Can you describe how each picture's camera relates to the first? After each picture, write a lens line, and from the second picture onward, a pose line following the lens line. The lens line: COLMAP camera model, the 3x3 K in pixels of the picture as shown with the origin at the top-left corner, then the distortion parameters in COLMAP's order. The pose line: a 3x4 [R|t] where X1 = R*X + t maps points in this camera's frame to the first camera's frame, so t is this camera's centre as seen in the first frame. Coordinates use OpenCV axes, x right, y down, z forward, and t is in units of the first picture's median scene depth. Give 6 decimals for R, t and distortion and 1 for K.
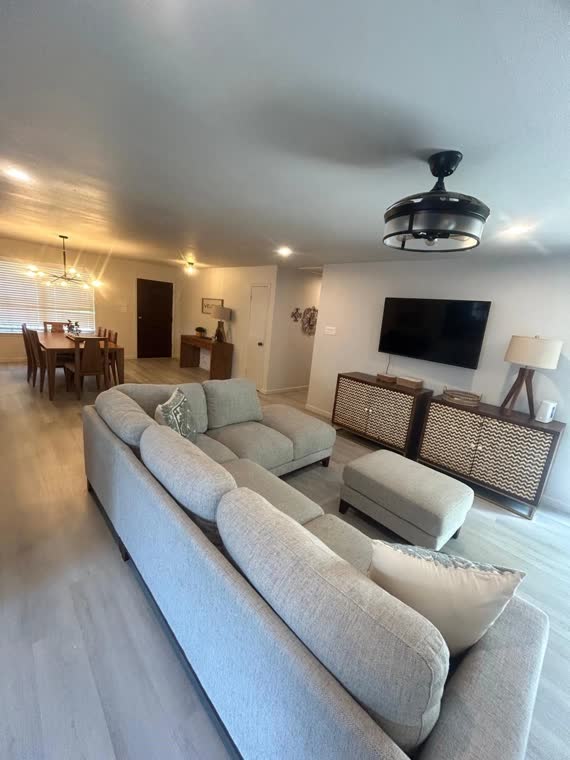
lens RADIAL K [[307.3, 0, 283.8], [0, 307.3, 380.8], [0, 0, 1]] dist [-0.001484, -0.000311]
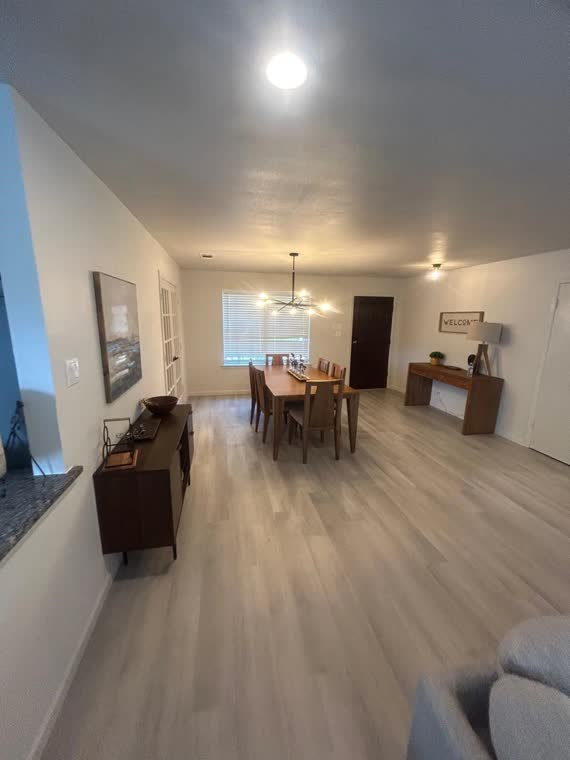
lens RADIAL K [[307.3, 0, 283.8], [0, 307.3, 380.8], [0, 0, 1]] dist [-0.001484, -0.000311]
pose [[0.845309, 0.021494, -0.533845, -0.217263], [-0.046079, 0.998400, -0.032764, -0.075779], [0.532287, 0.052295, 0.844947, 0.226122]]
